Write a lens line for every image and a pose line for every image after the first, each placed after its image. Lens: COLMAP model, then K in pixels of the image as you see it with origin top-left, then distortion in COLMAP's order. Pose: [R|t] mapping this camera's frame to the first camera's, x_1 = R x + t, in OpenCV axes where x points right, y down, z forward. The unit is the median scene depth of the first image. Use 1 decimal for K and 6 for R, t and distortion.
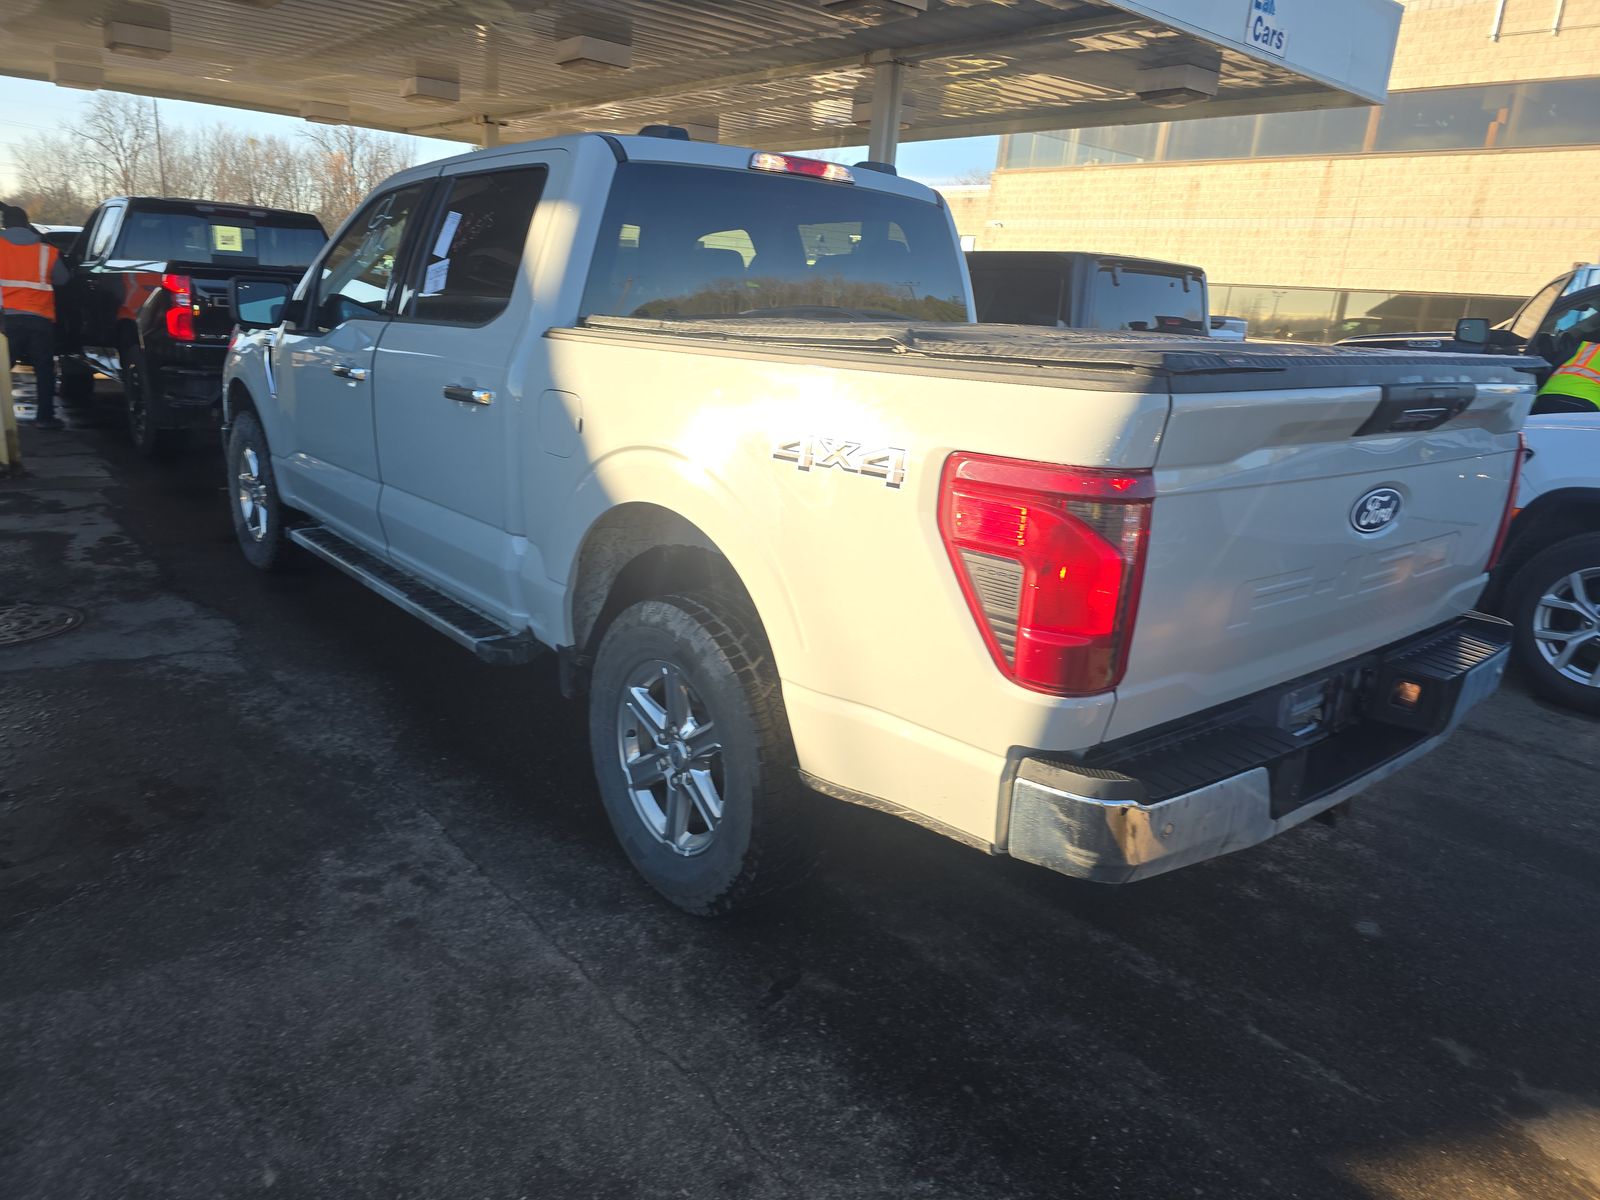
lens RADIAL K [[1115.4, 0, 799.4], [0, 1115.4, 602.7], [0, 0, 1]] dist [0.053843, -0.053153]
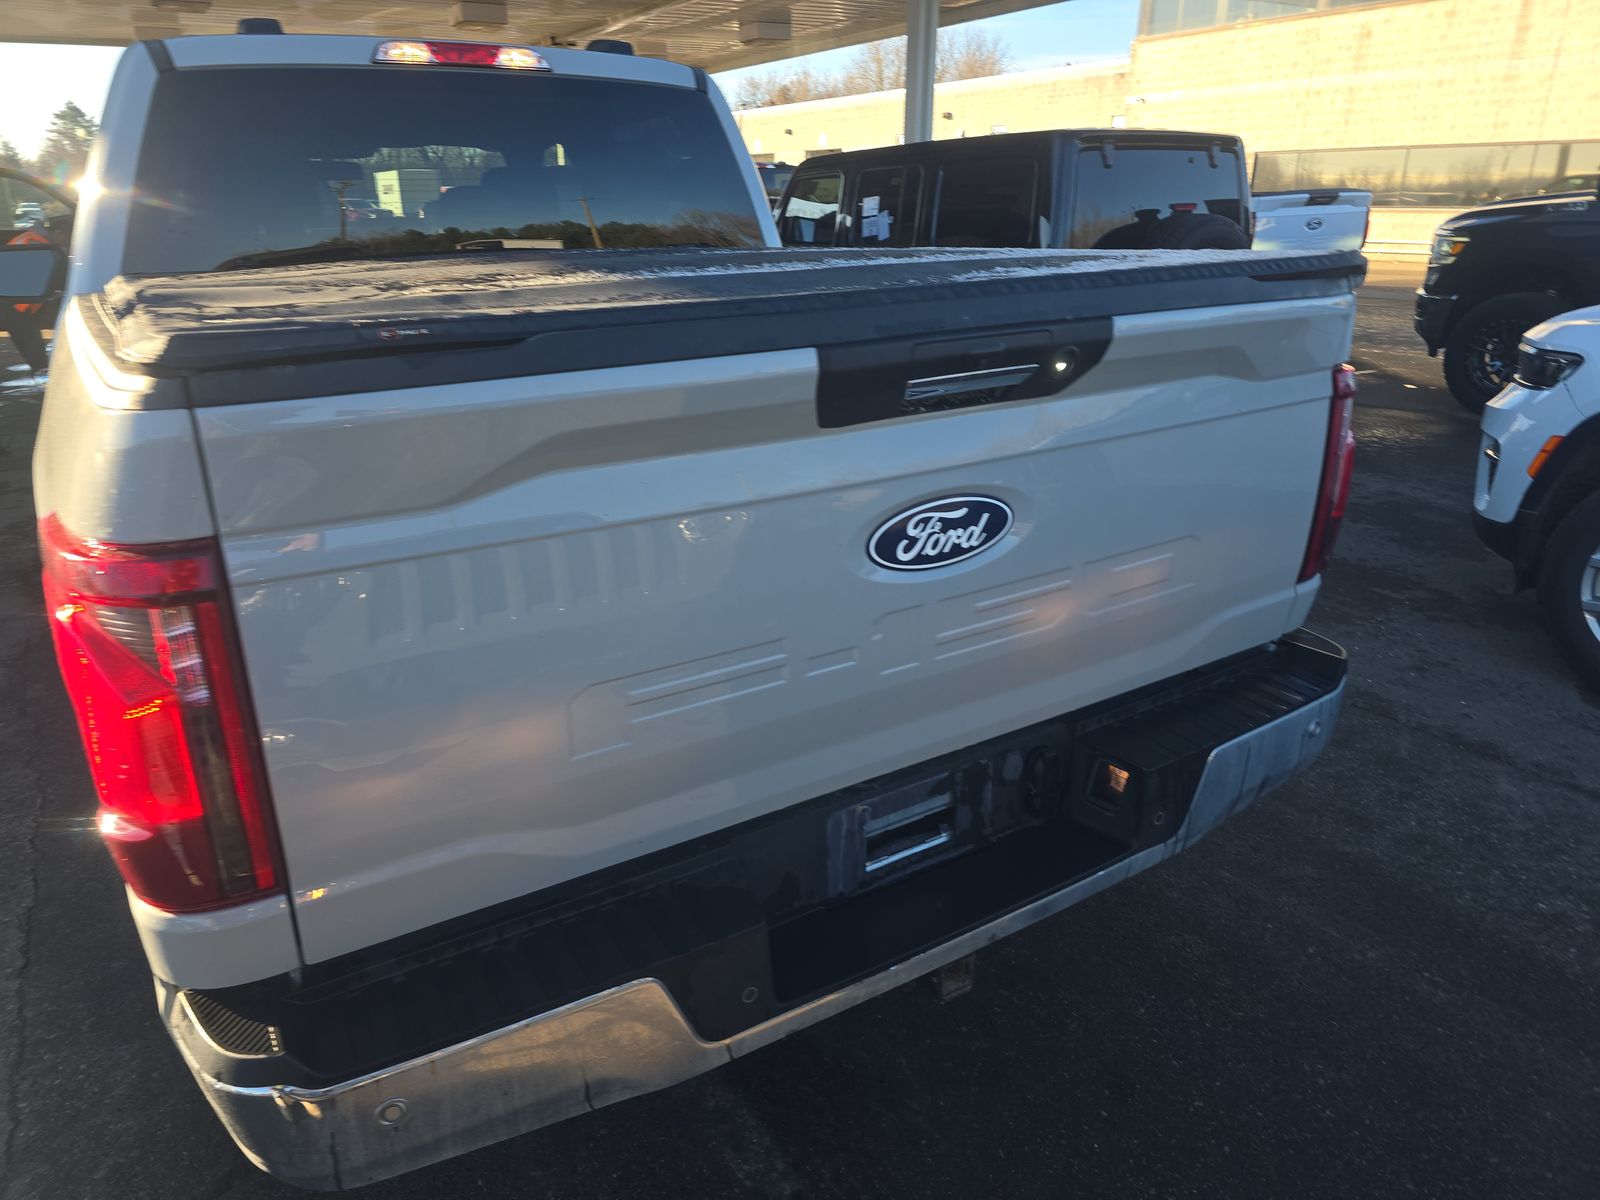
lens RADIAL K [[1115.4, 0, 795.8], [0, 1115.4, 602.4], [0, 0, 1]] dist [0.053843, -0.053153]
pose [[0.986081, -0.021481, -0.164871, 0.088387], [0.033561, 0.996923, 0.070835, -0.014950], [0.162842, -0.075383, 0.983768, 0.061521]]
